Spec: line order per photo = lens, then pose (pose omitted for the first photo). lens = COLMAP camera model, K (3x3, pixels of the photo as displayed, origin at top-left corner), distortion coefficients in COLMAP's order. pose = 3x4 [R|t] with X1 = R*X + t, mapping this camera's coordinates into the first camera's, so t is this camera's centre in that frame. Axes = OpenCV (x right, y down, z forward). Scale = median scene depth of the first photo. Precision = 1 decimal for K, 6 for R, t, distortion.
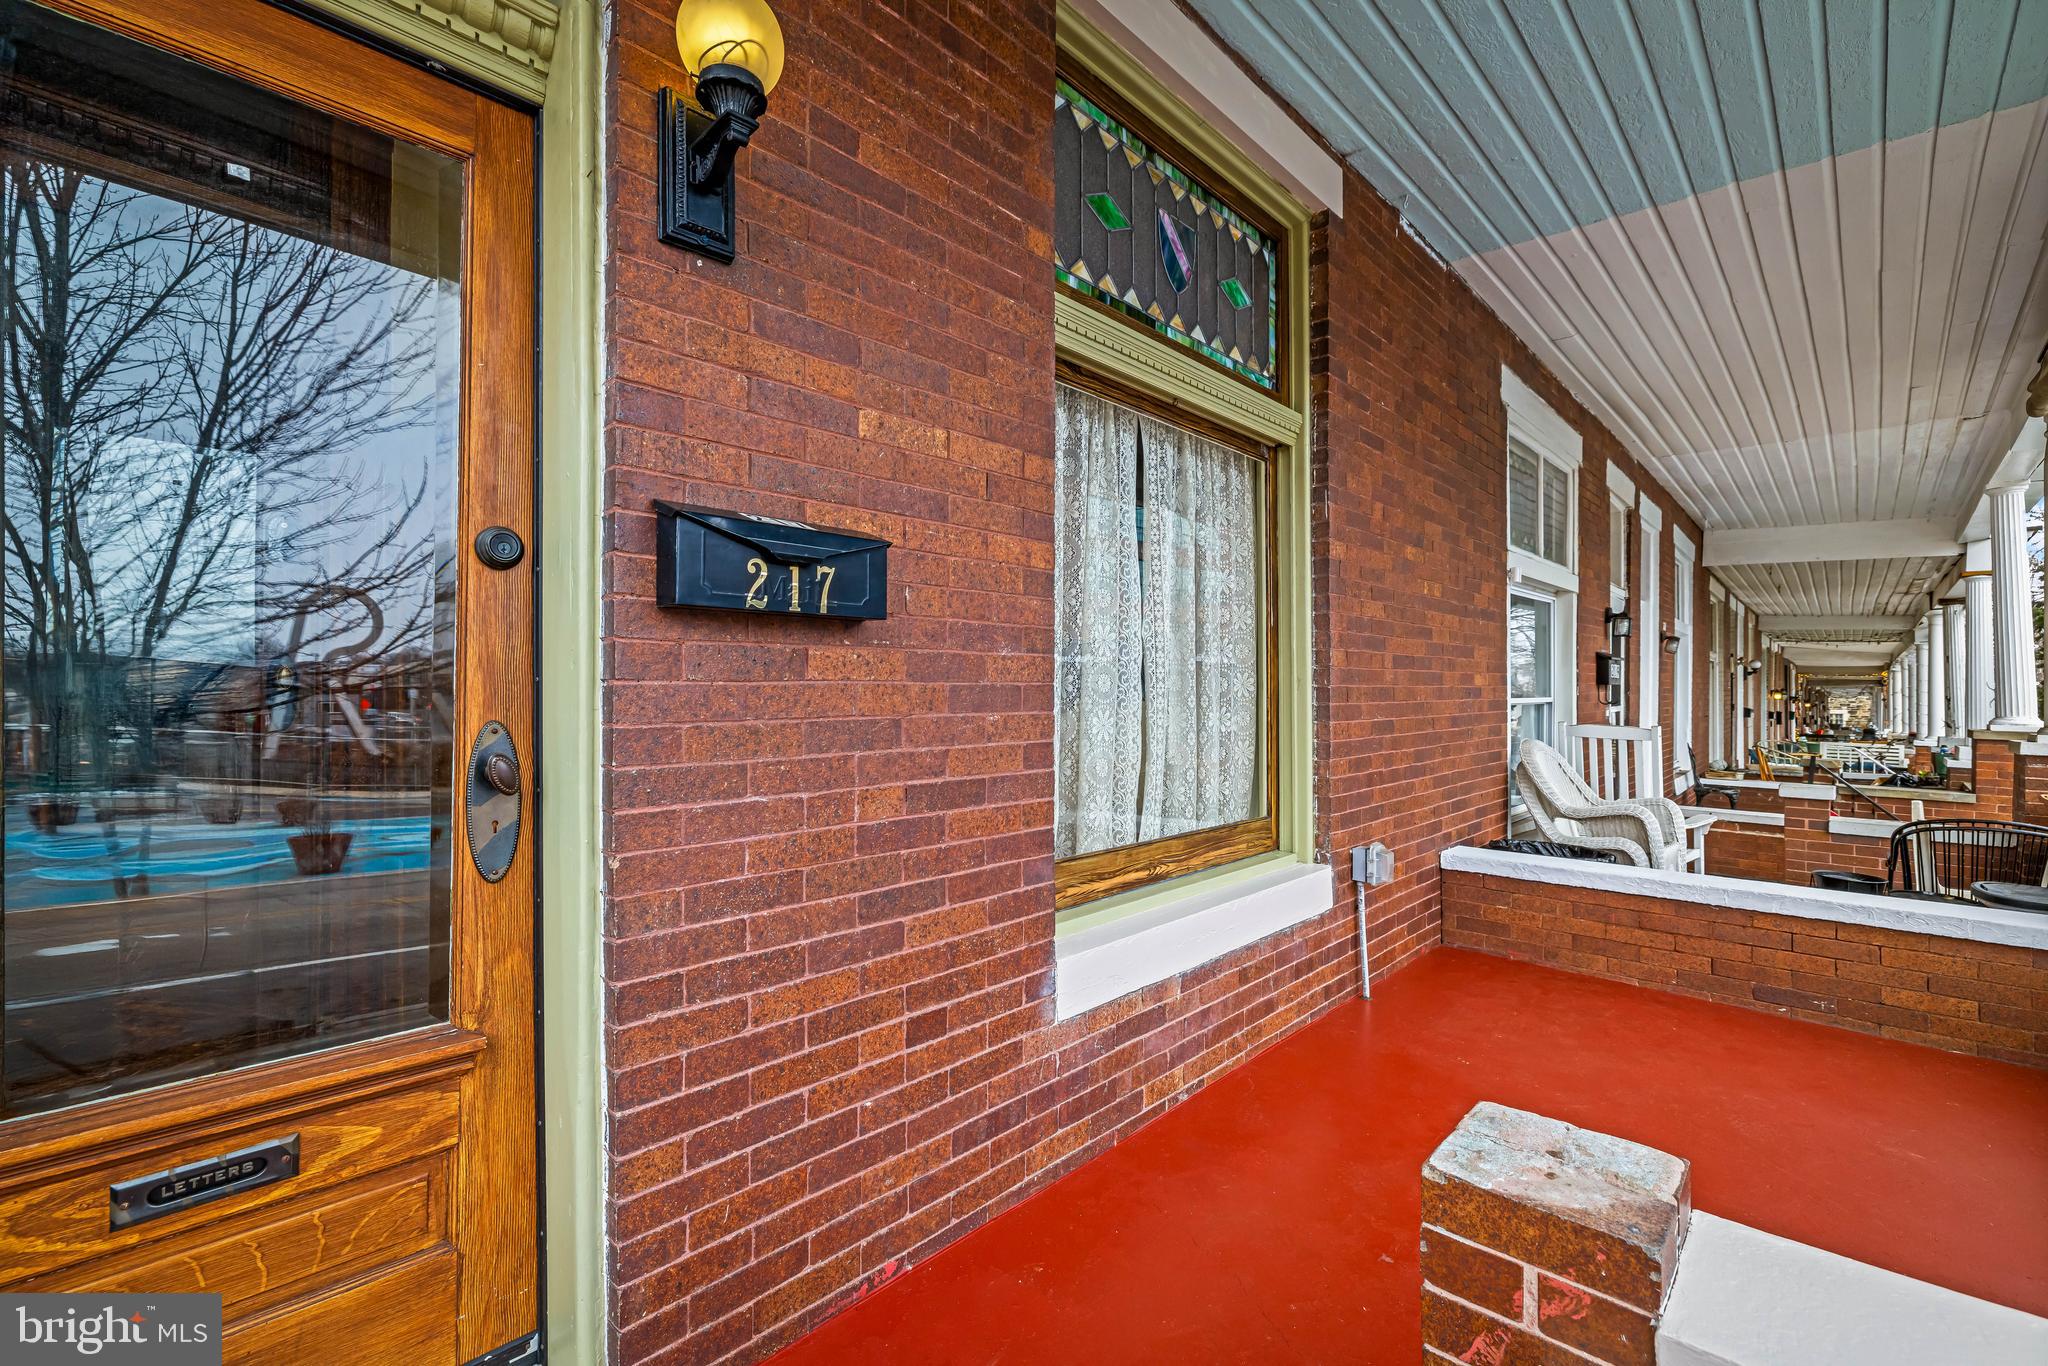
lens RADIAL K [[857.5, 0, 1094.0], [0, 857.5, 679.2], [0, 0, 1]] dist [-0.006712, 0.000157]
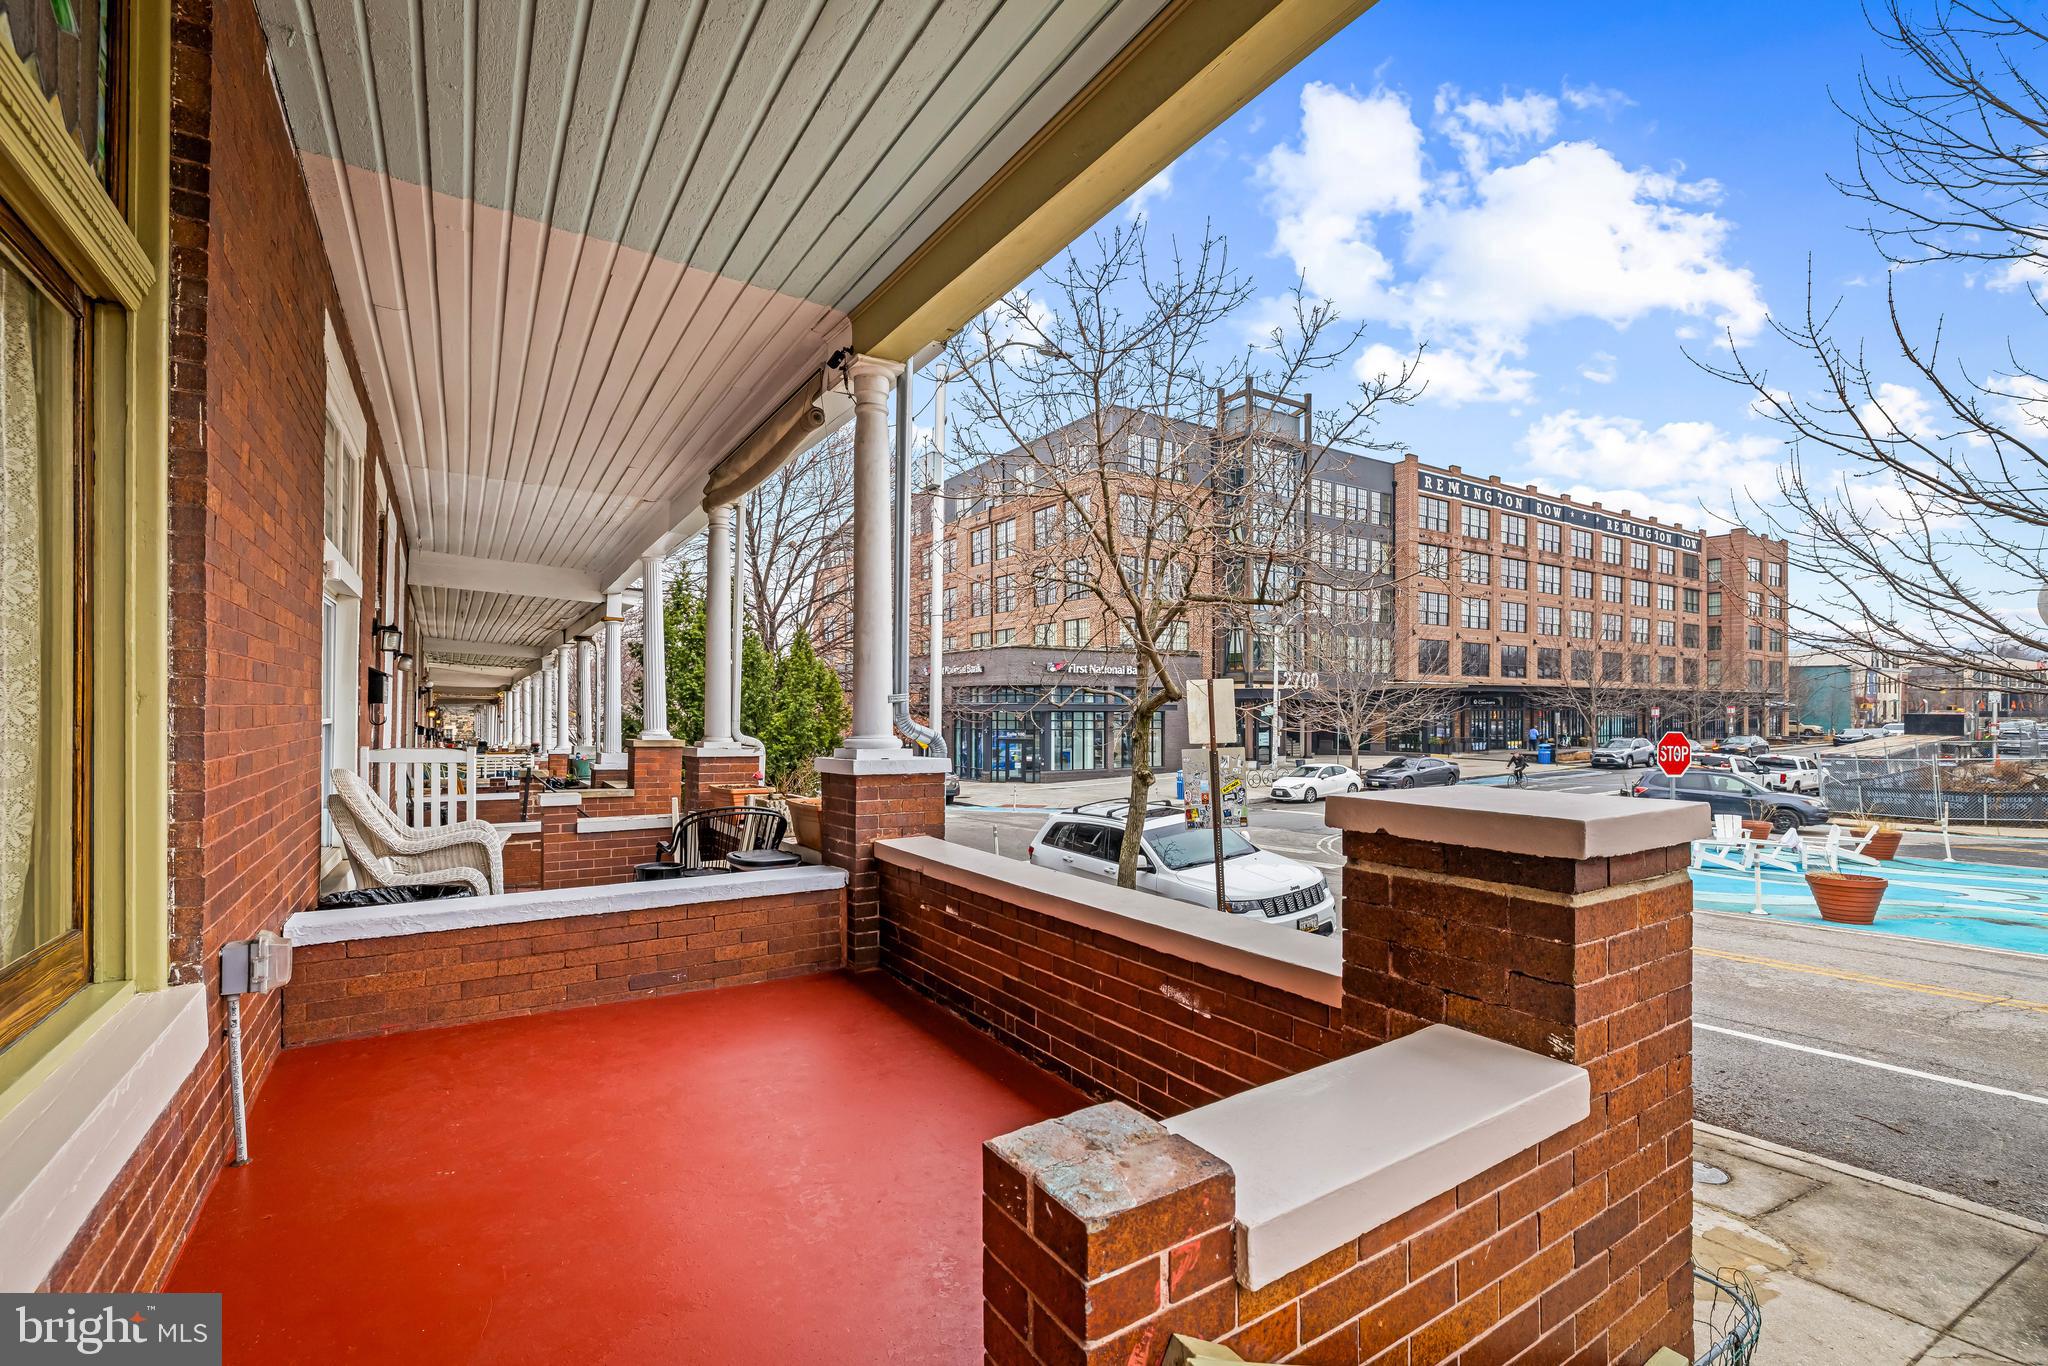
lens RADIAL K [[872.8, 0, 957.7], [0, 872.8, 700.1], [0, 0, 1]] dist [-0.001572, 0.000115]
pose [[0.309616, 0.010742, 0.950801, -0.180914], [-0.015347, 0.999862, -0.006299, -0.000977], [-0.950738, -0.012641, 0.309738, 0.260357]]
